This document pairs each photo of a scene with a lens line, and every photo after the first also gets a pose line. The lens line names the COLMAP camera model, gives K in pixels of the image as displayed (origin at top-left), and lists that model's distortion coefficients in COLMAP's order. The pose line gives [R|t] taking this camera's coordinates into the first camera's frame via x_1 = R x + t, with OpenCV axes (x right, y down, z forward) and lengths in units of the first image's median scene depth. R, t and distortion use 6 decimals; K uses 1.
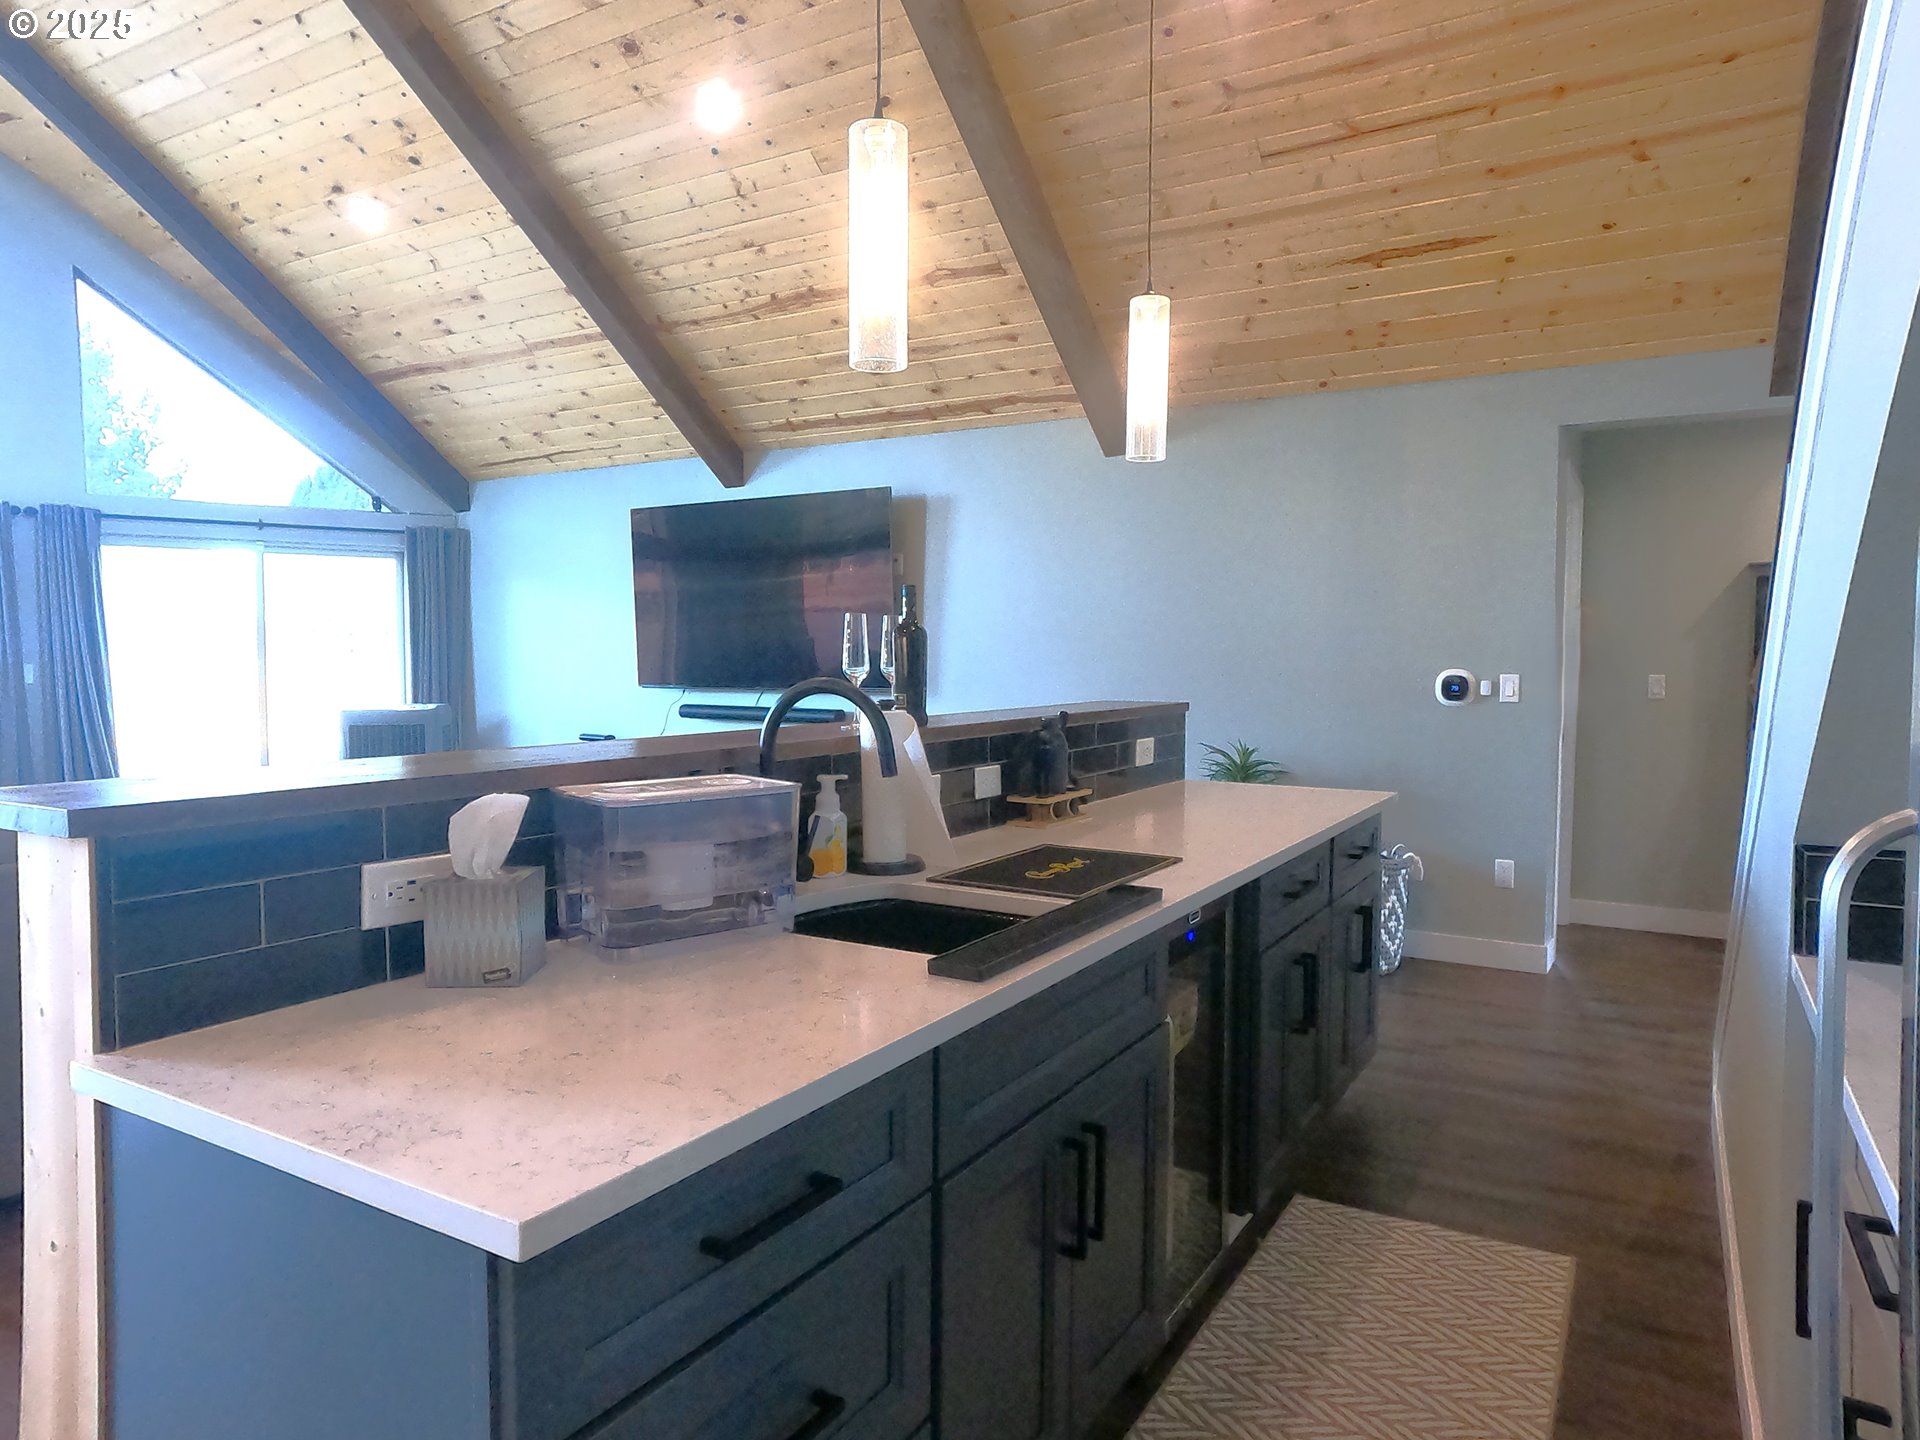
lens RADIAL K [[1220.7, 0, 965.2], [0, 1220.7, 707.3], [0, 0, 1]] dist [0.002840, 0.007017]
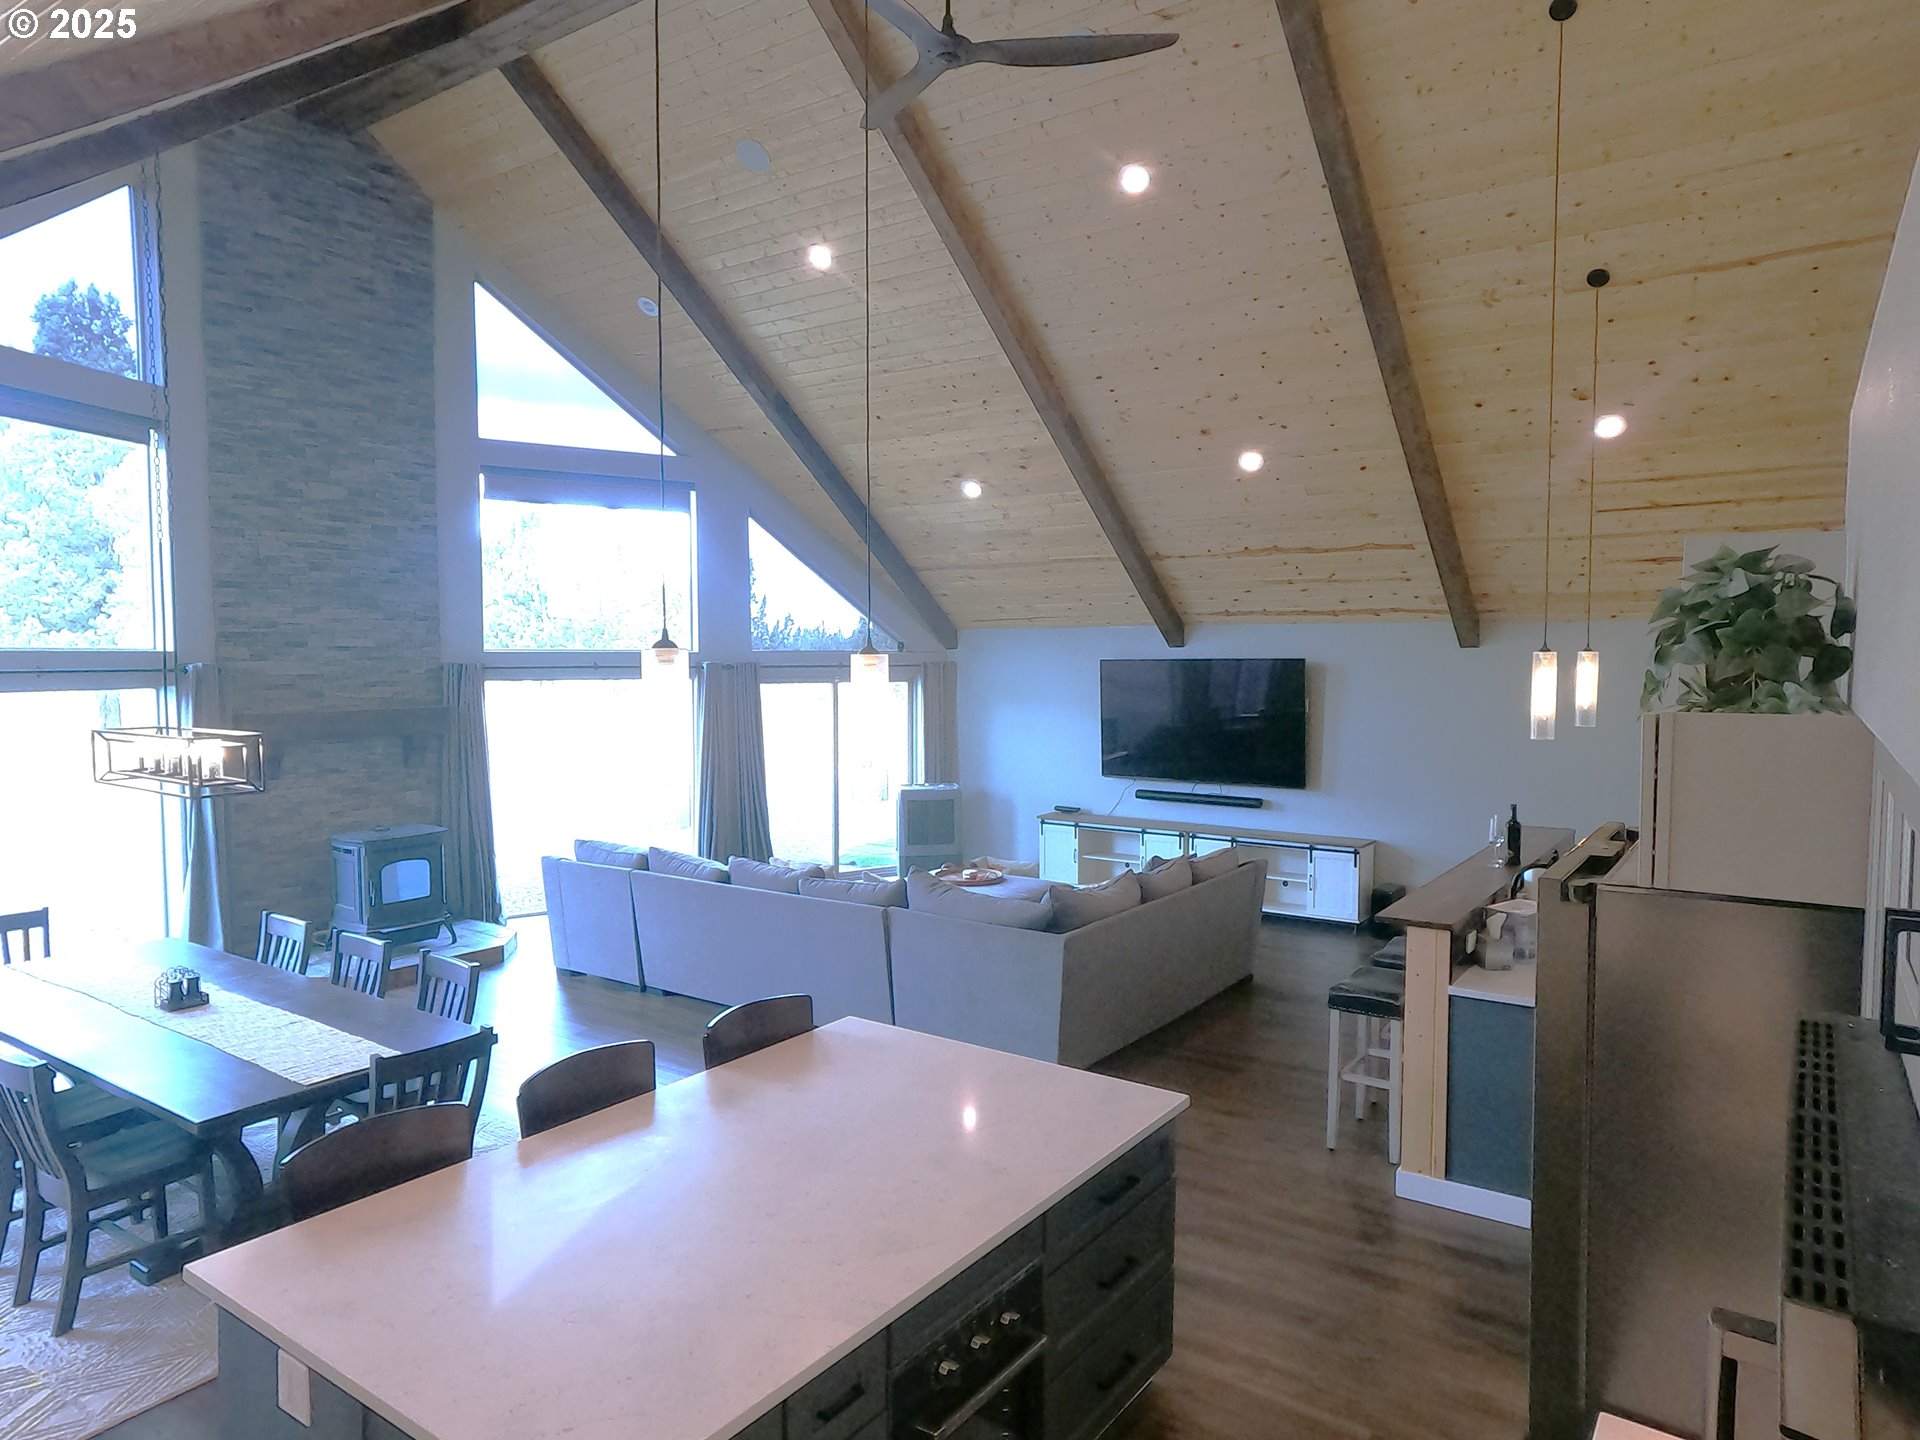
lens RADIAL K [[1220.7, 0, 962.4], [0, 1220.7, 728.2], [0, 0, 1]] dist [0.002840, 0.007017]
pose [[0.997372, -0.000331, -0.072446, -0.344134], [0.001692, 0.999823, 0.018726, -0.108352], [0.072427, -0.018800, 0.997197, -0.528960]]
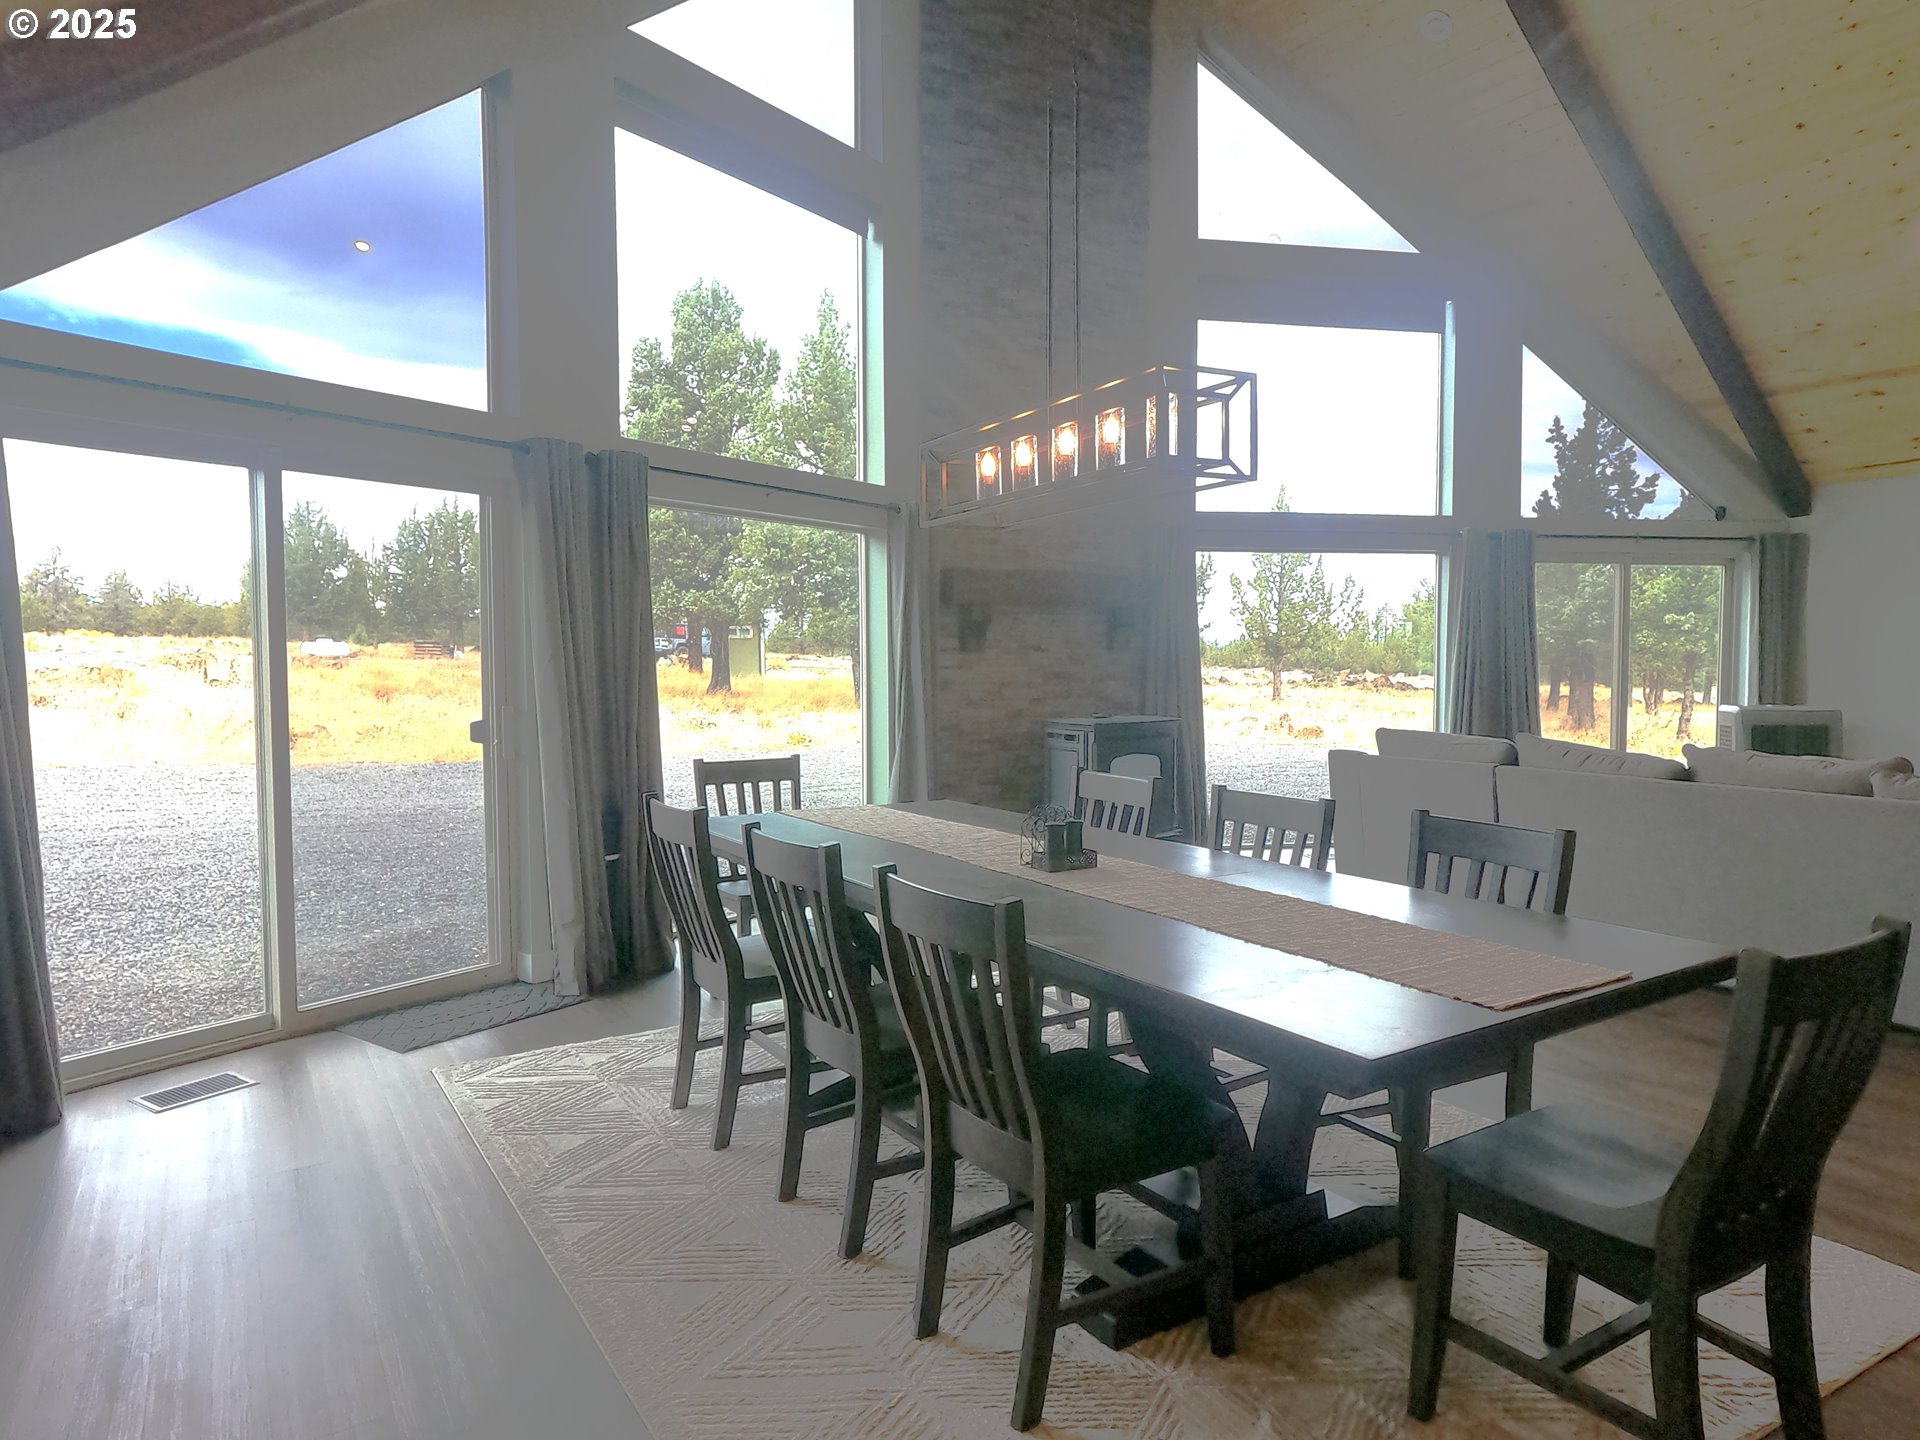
lens RADIAL K [[1220.7, 0, 950.7], [0, 1220.7, 730.2], [0, 0, 1]] dist [0.002840, 0.007017]
pose [[0.892212, 0.018375, -0.451243, -0.678073], [-0.010671, 0.999751, 0.019610, 0.006182], [0.451491, -0.012681, 0.892186, -0.270575]]
